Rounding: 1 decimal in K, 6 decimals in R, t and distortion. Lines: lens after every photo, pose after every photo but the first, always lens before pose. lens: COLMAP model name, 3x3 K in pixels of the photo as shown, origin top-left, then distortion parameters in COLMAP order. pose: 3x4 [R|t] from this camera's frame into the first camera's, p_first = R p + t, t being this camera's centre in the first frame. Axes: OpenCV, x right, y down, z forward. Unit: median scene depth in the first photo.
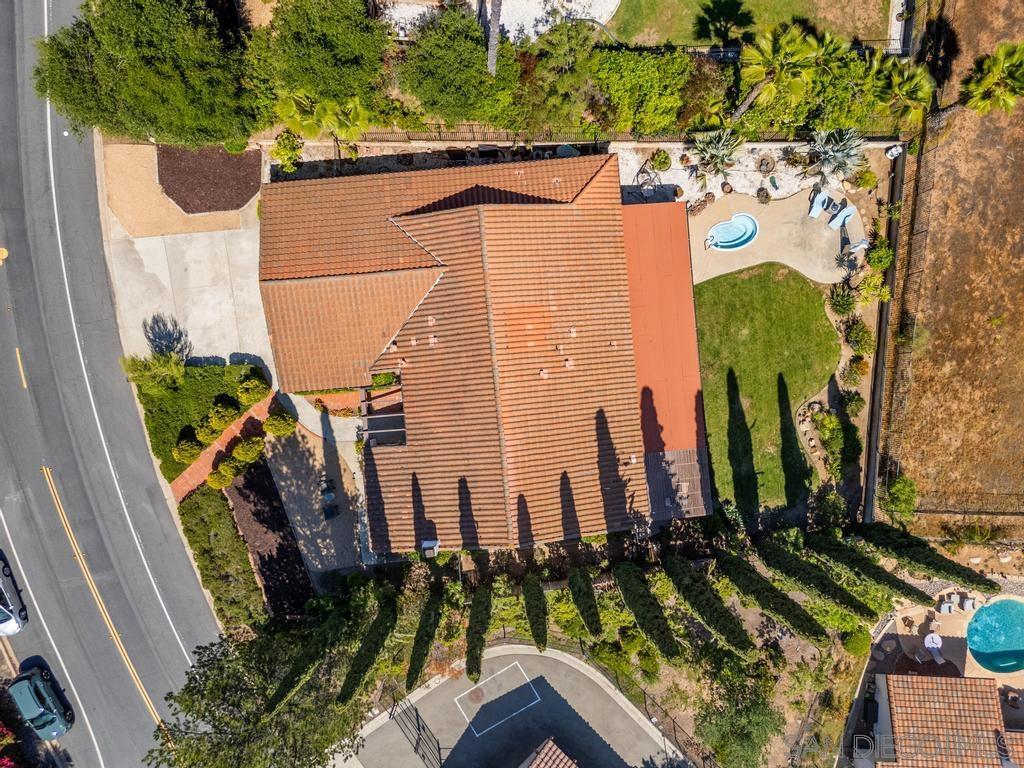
lens RADIAL K [[756.3, 0, 512.0], [0, 756.3, 384.0], [0, 0, 1]] dist [0.054316, -0.047422]
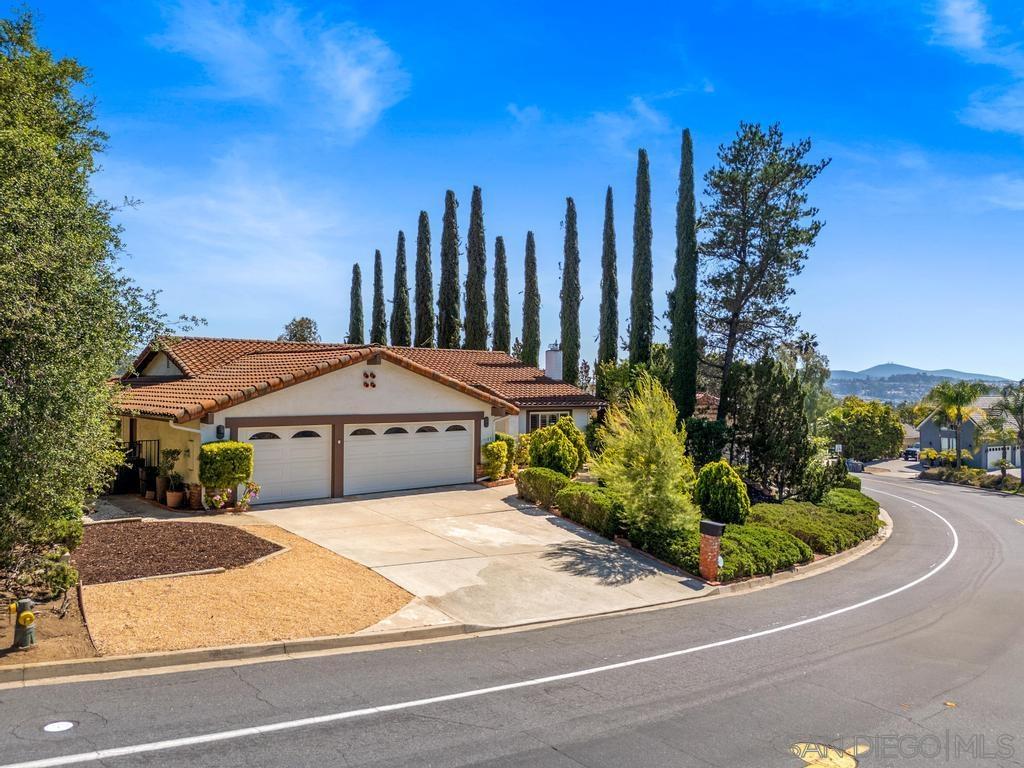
lens RADIAL K [[751.3, 0, 512.0], [0, 751.3, 384.0], [0, 0, 1]] dist [0.057461, -0.046878]
pose [[-0.573150, -0.008212, 0.819409, -0.773558], [0.819304, 0.013177, 0.573208, -0.338514], [-0.015504, 0.999879, -0.000824, 0.918027]]
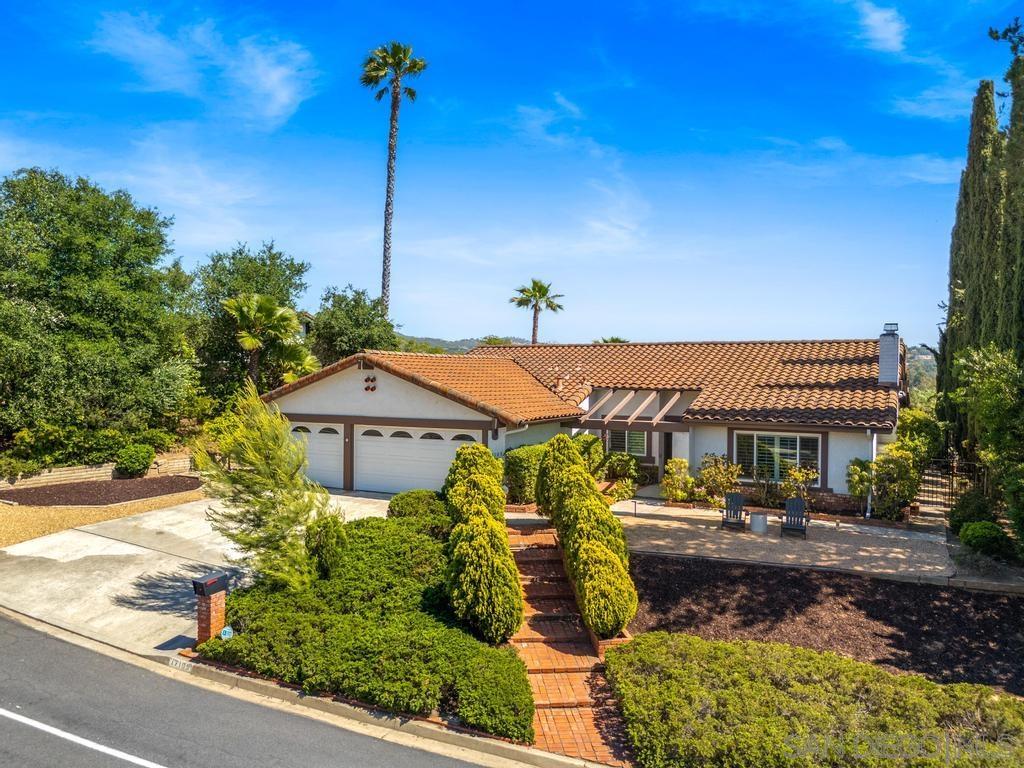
lens RADIAL K [[756.3, 0, 512.0], [0, 756.3, 384.0], [0, 0, 1]] dist [0.054316, -0.047422]
pose [[0.562443, -0.008671, 0.826791, -0.686205], [0.826784, 0.017078, -0.562260, 0.277018], [-0.009245, 0.999817, 0.016774, 0.906208]]
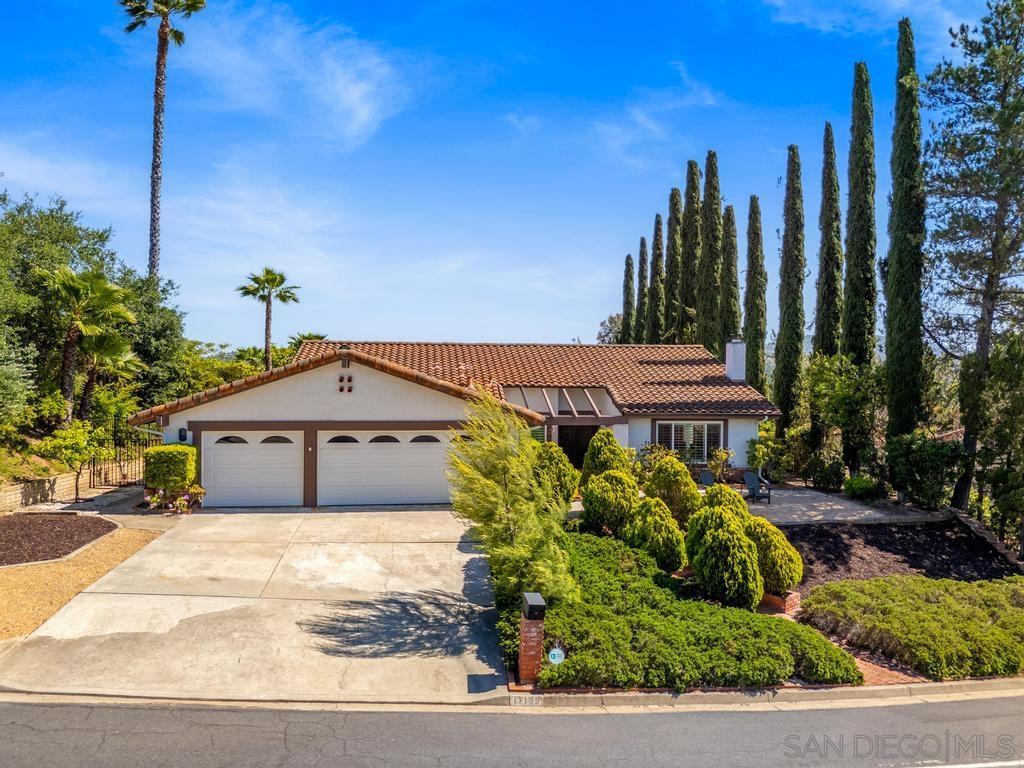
lens RADIAL K [[756.3, 0, 512.0], [0, 756.3, 384.0], [0, 0, 1]] dist [0.054316, -0.047422]
pose [[-0.016671, -0.014770, 0.999752, -0.780942], [0.999787, 0.011879, 0.016848, -0.019743], [-0.012125, 0.999820, 0.014569, 0.907835]]
